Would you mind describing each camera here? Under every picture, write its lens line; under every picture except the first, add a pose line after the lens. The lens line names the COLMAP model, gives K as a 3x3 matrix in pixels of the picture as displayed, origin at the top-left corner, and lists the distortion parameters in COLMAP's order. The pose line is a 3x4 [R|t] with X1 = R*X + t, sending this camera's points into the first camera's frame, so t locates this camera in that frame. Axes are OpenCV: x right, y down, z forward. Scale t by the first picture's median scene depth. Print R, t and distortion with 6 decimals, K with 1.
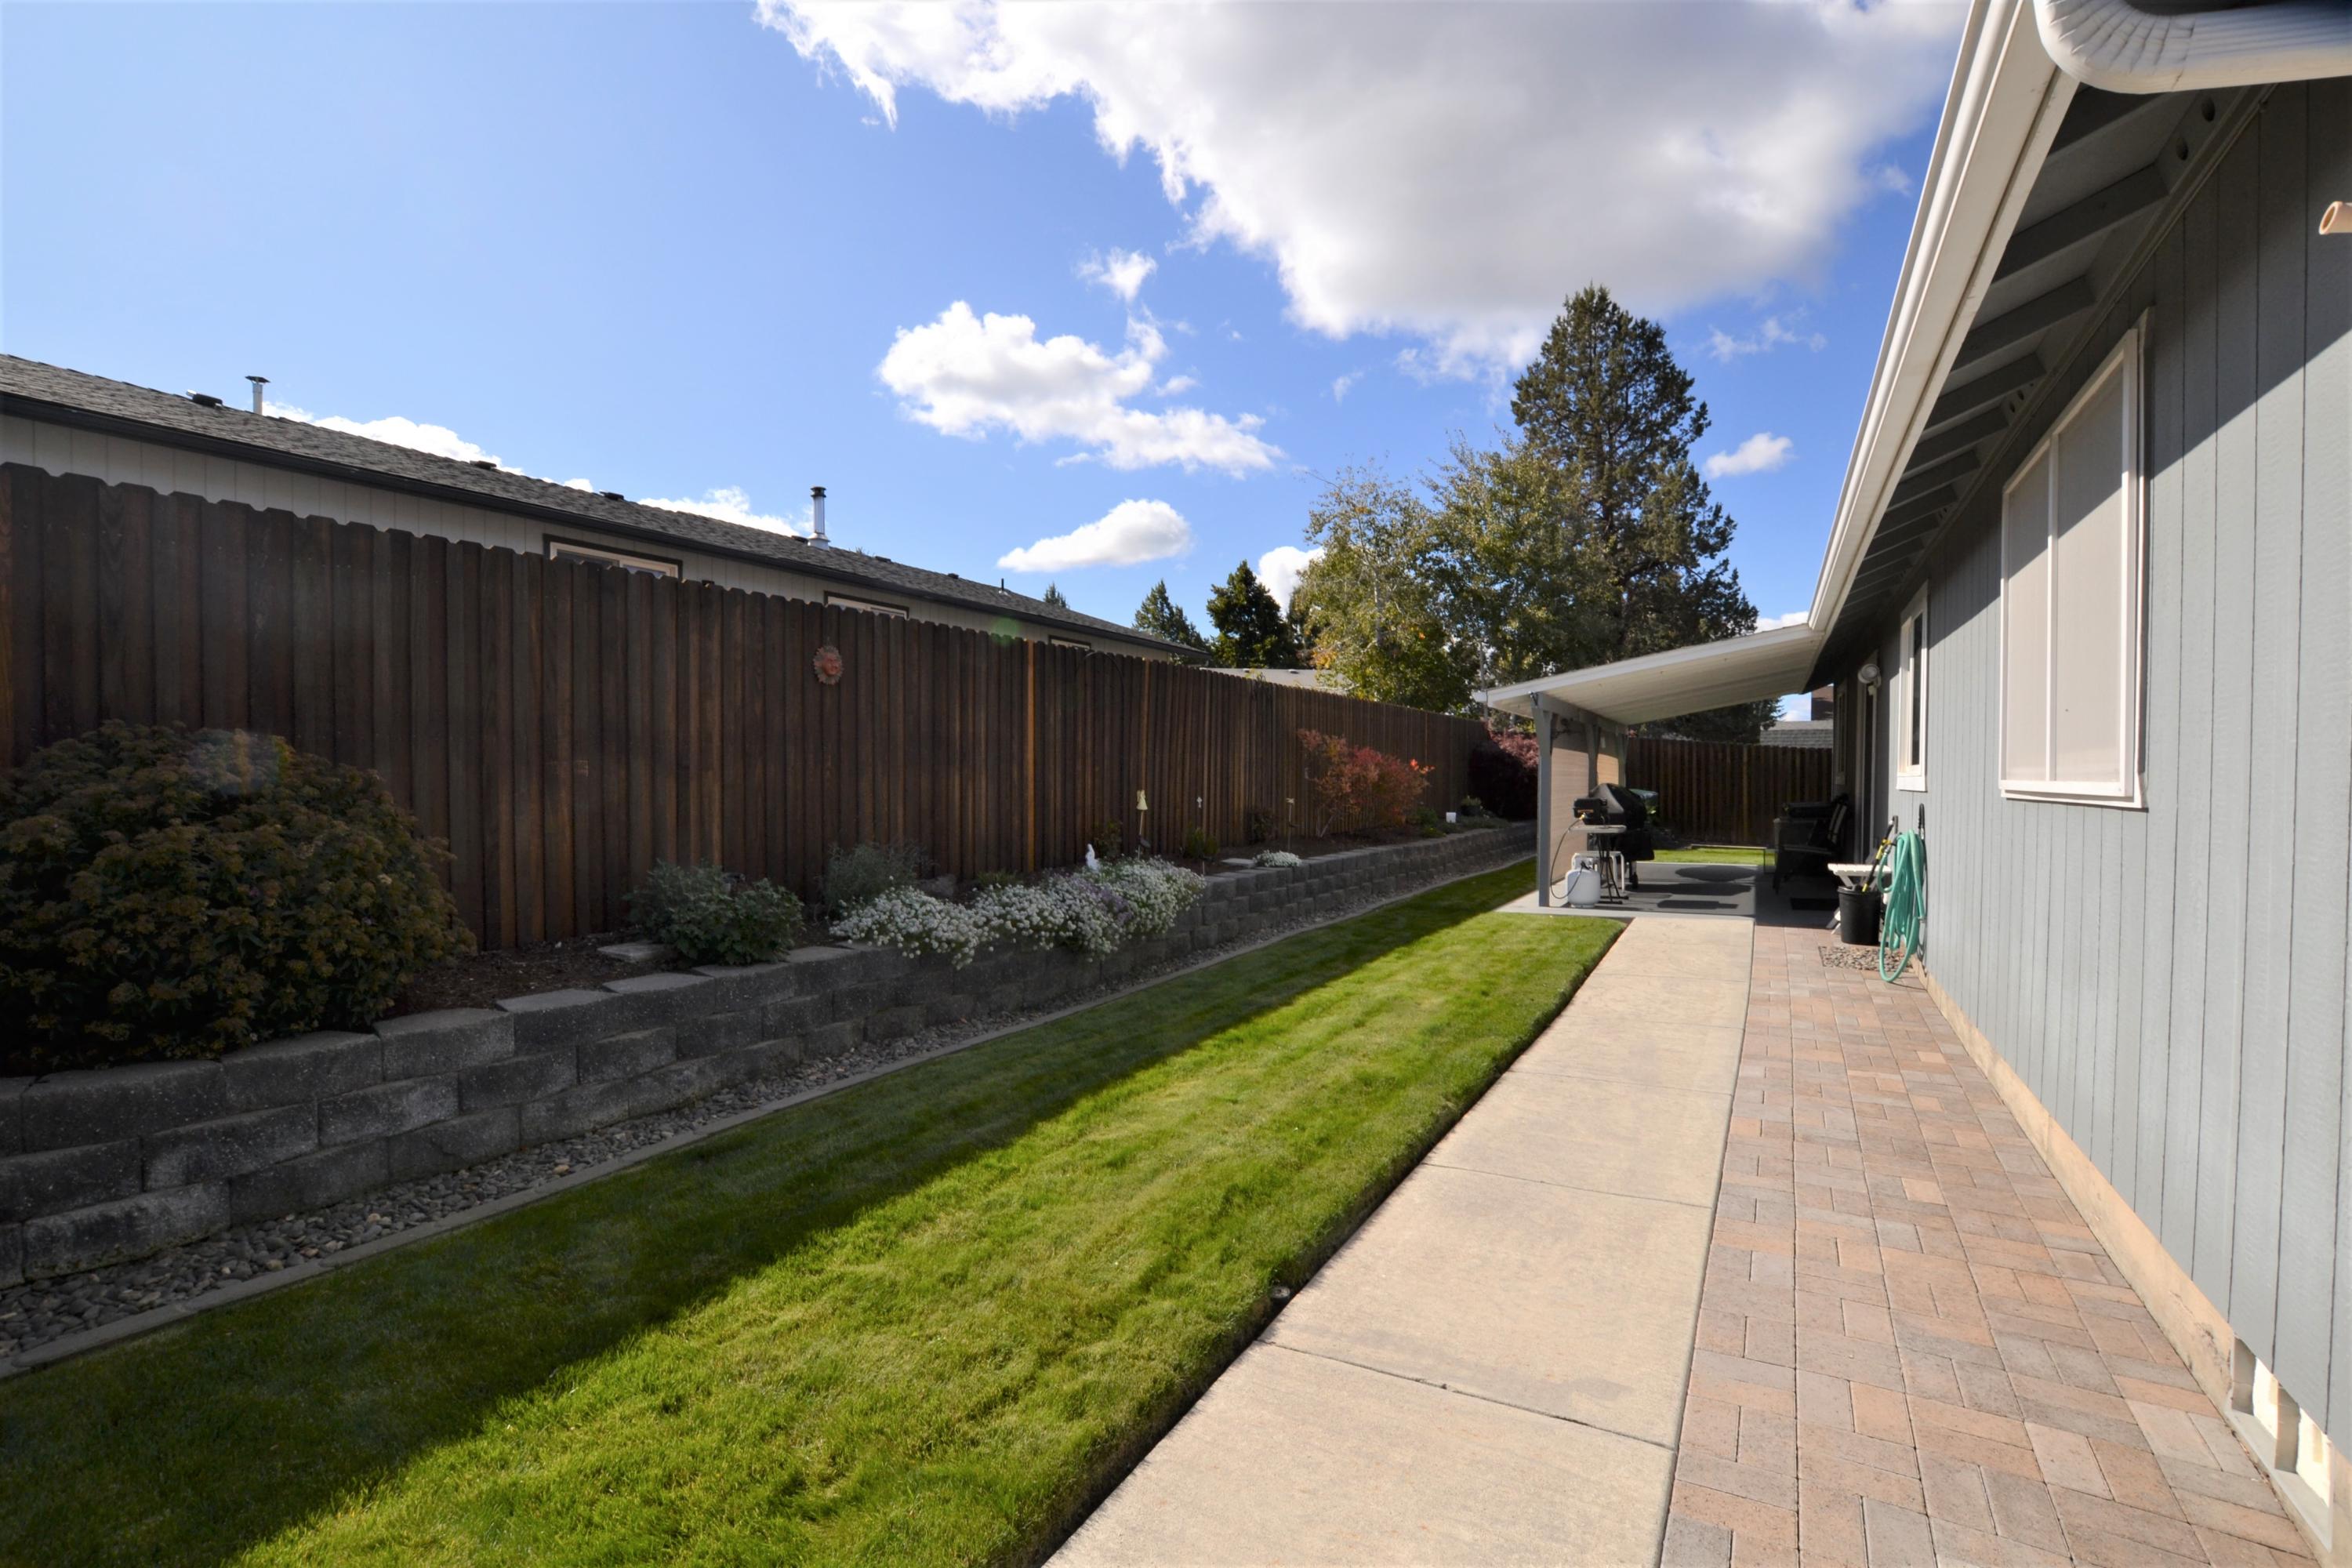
lens RADIAL K [[1045.8, 0, 1176.0], [0, 1045.8, 784.0], [0, 0, 1]] dist [-0.020126, 0.000625]
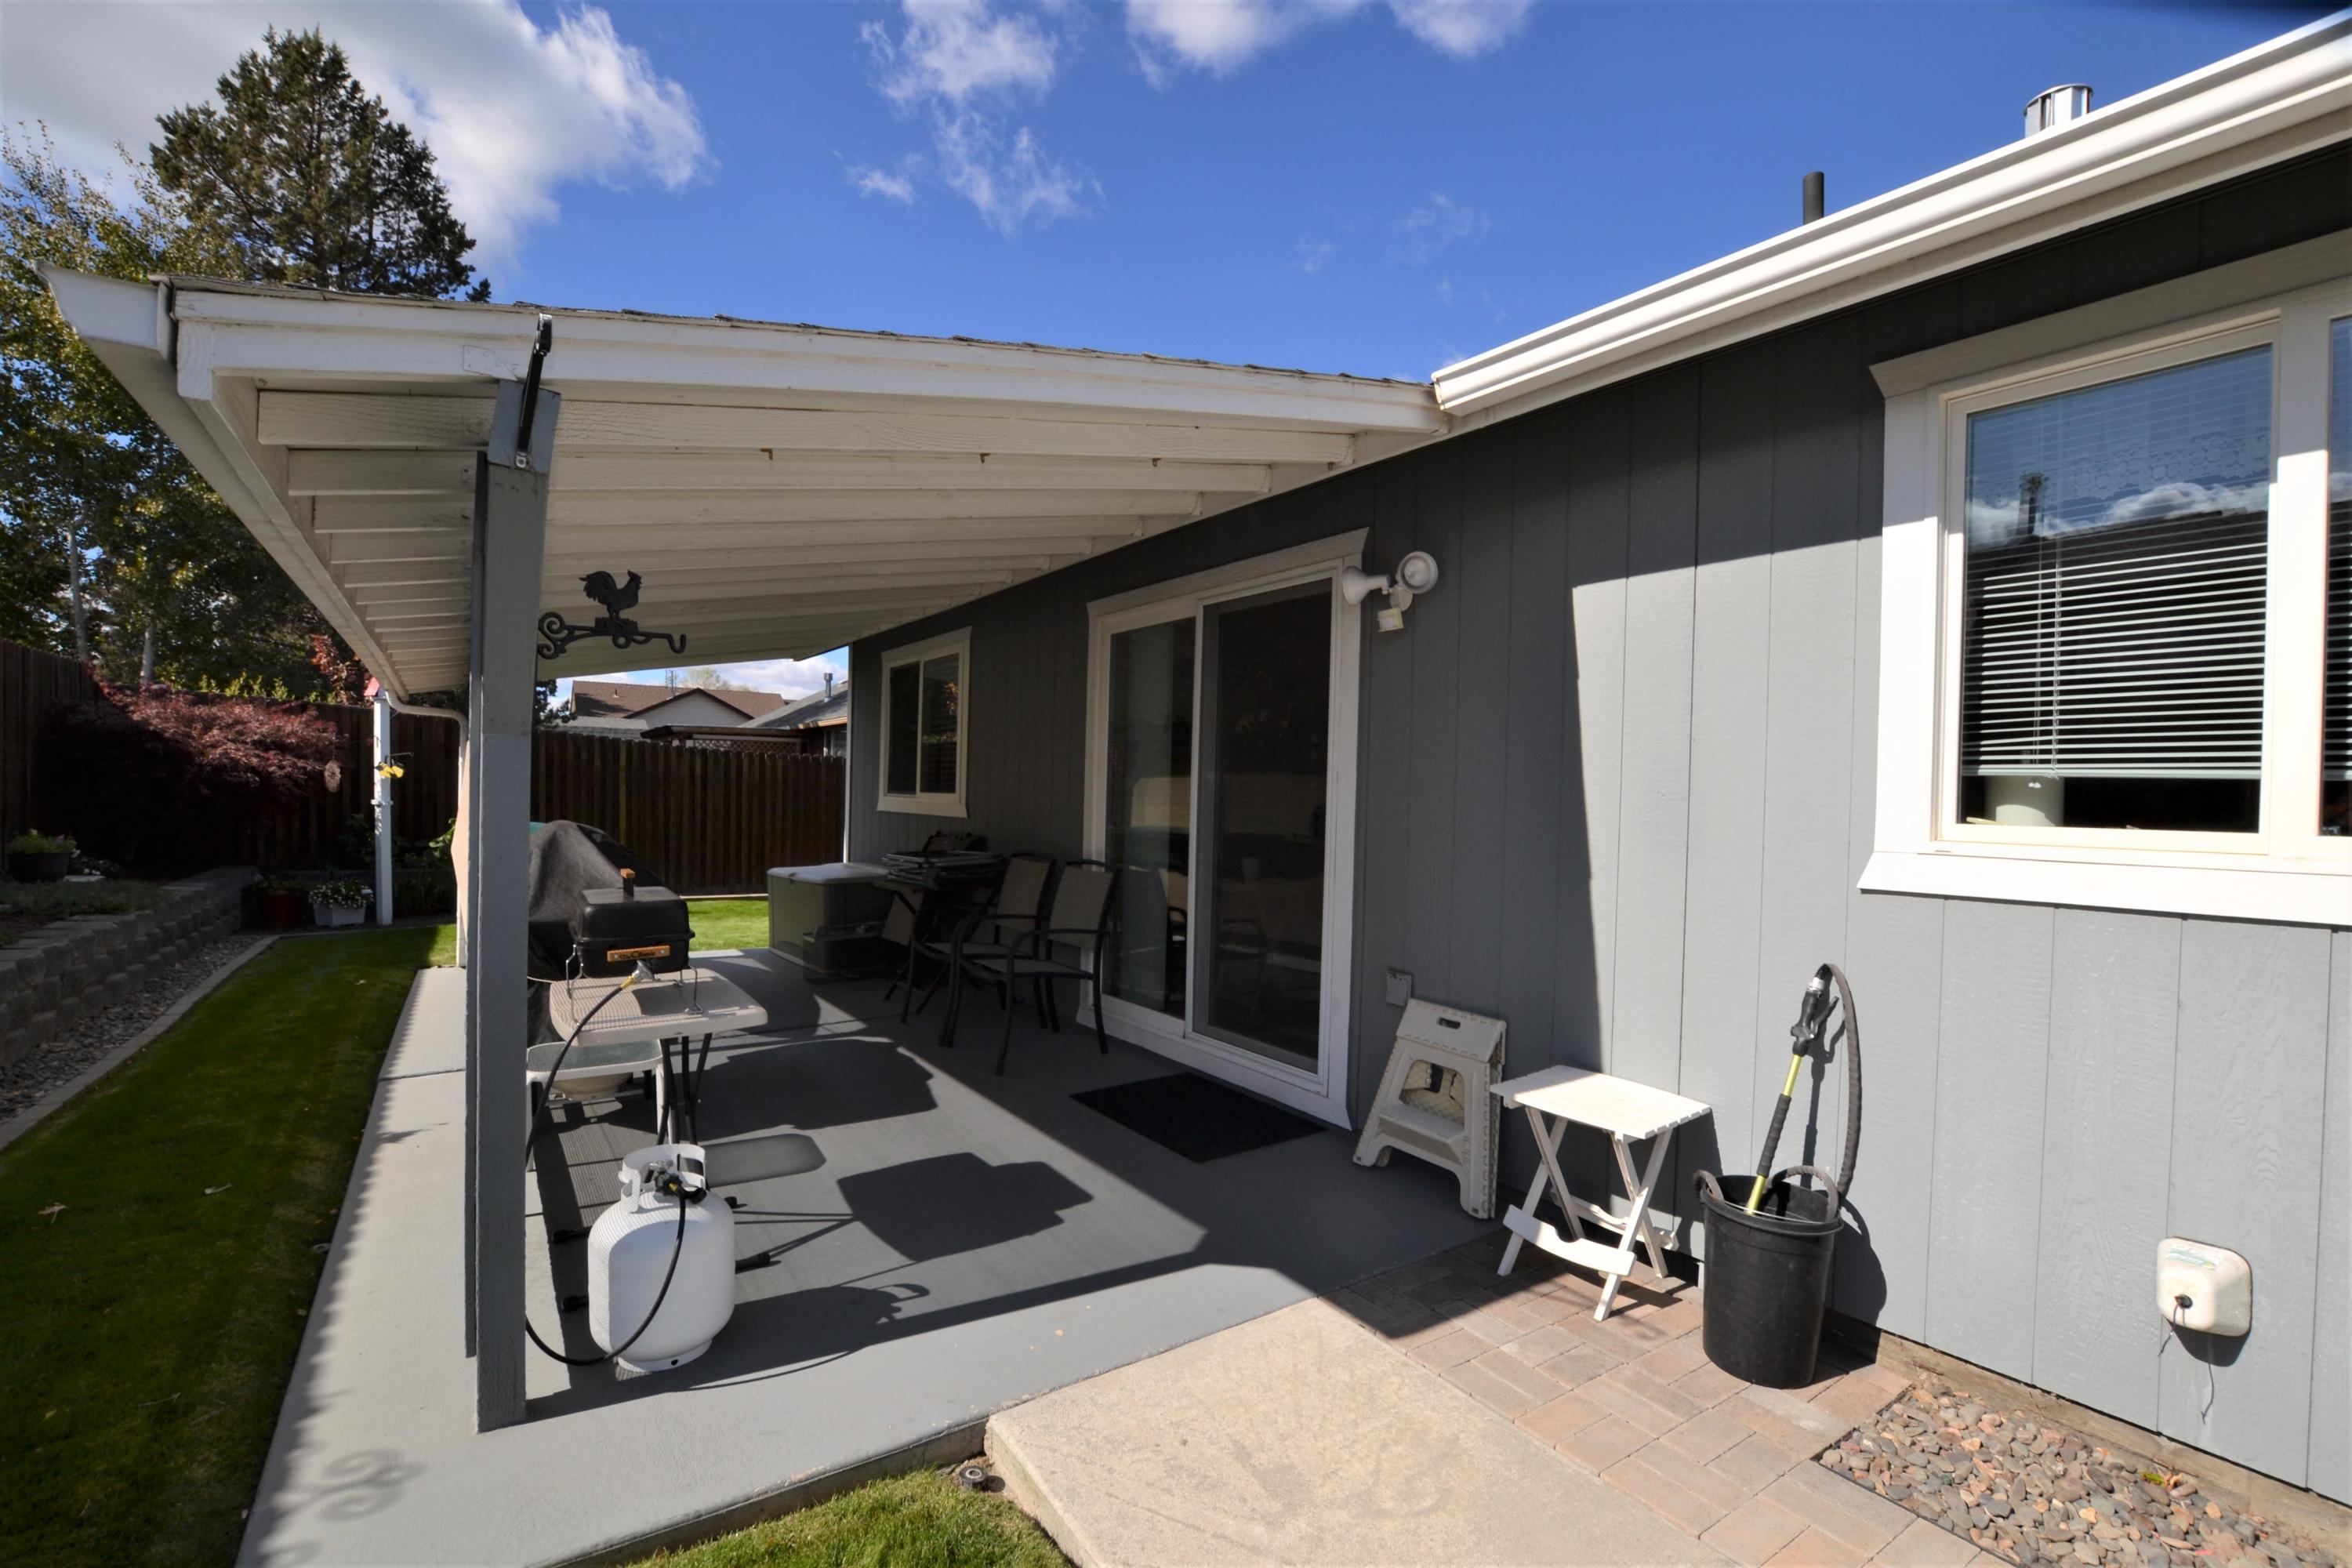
lens RADIAL K [[1045.8, 0, 1176.0], [0, 1045.8, 784.0], [0, 0, 1]] dist [-0.020126, 0.000625]
pose [[0.441974, 0.005474, 0.897011, 0.063445], [-0.004124, 0.999983, -0.004070, -0.003459], [-0.897018, -0.001900, 0.441989, 0.225266]]
